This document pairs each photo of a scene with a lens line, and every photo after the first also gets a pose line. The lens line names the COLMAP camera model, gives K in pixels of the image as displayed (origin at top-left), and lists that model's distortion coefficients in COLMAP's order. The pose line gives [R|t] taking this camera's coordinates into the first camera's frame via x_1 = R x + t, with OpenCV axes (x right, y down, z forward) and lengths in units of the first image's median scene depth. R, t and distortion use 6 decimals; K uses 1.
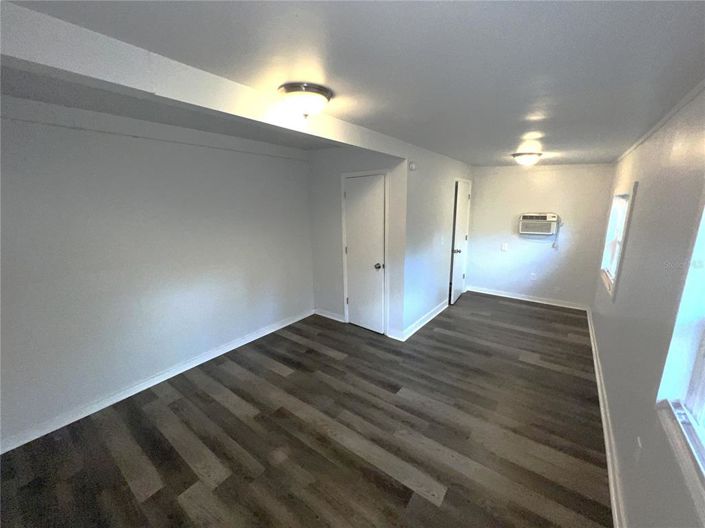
lens RADIAL K [[280.6, 0, 352.5], [0, 280.6, 264.0], [0, 0, 1]] dist [-0.000015, -0.000071]
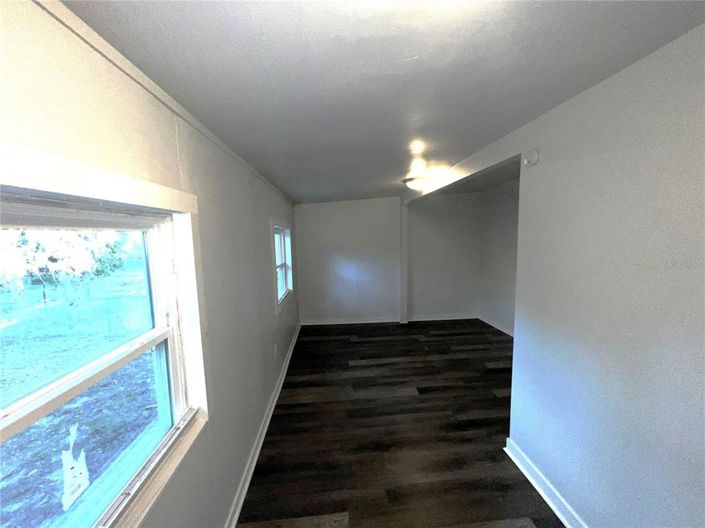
lens RADIAL K [[280.6, 0, 352.5], [0, 280.6, 264.0], [0, 0, 1]] dist [-0.000015, -0.000071]
pose [[-0.747996, 0.100505, -0.656049, 1.131116], [-0.098307, 0.960787, 0.259276, -0.335866], [0.656382, 0.258432, -0.708785, 1.605878]]
